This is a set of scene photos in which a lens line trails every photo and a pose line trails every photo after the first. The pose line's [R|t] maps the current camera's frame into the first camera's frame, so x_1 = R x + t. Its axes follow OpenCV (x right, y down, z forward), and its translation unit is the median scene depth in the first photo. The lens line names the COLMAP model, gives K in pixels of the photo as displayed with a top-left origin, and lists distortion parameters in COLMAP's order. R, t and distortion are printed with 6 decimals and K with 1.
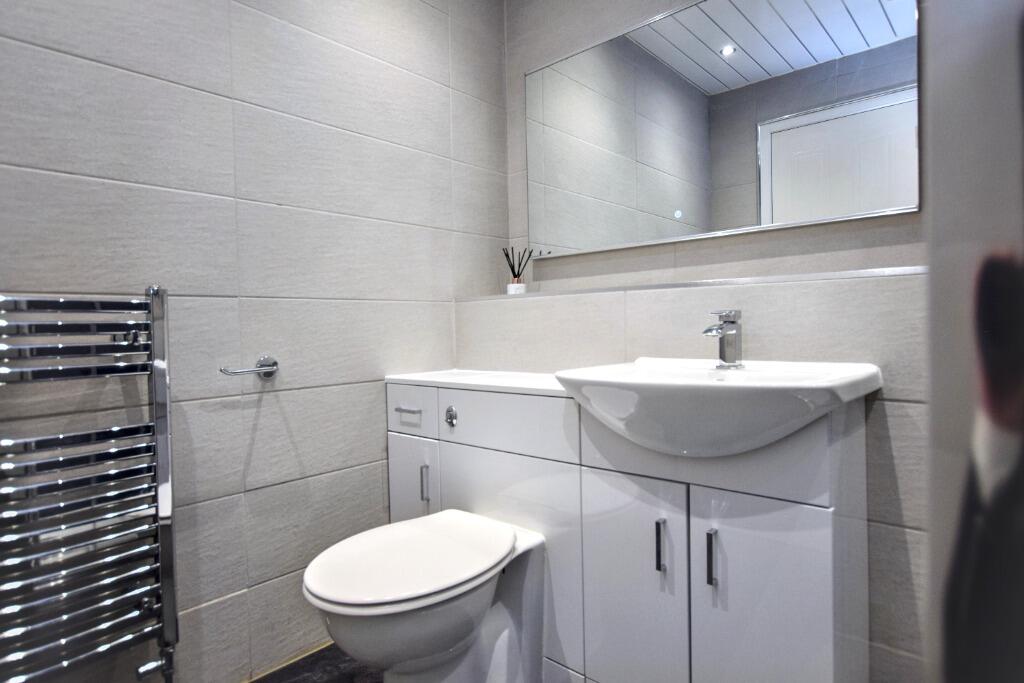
lens RADIAL K [[562.5, 0, 514.0], [0, 562.5, 341.1], [0, 0, 1]] dist [-0.005085, -0.000218]
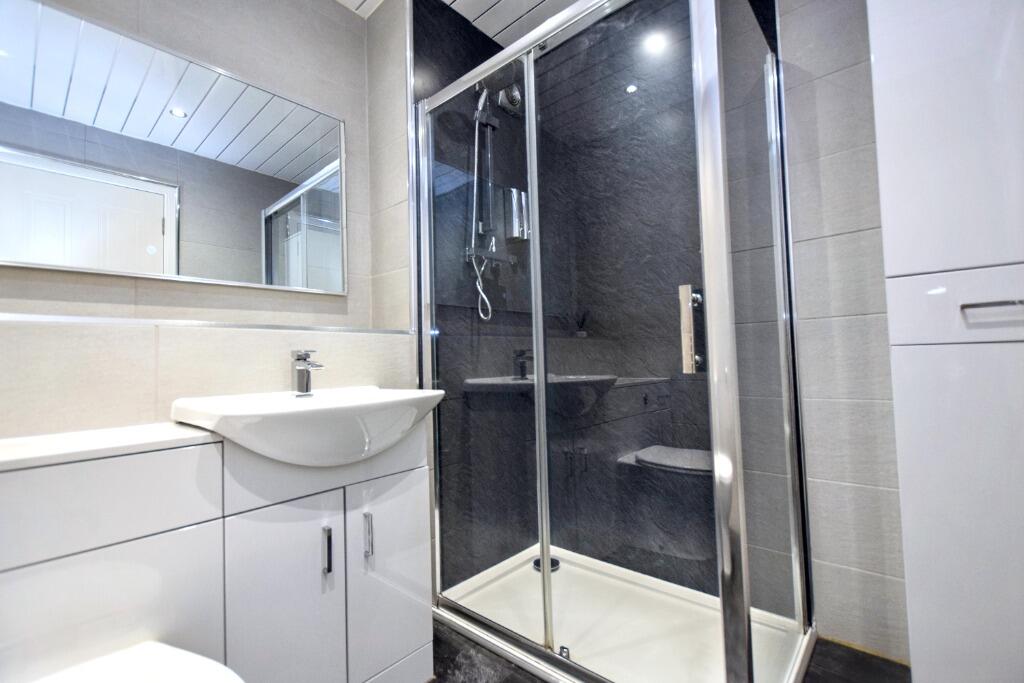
lens RADIAL K [[450.4, 0, 513.8], [0, 450.4, 340.2], [0, 0, 1]] dist [0.002104, 0.000131]
pose [[-0.001356, 0.063903, 0.997955, -0.623530], [0.057977, 0.996282, -0.063717, 0.013578], [-0.998317, 0.057772, -0.005056, 0.537267]]
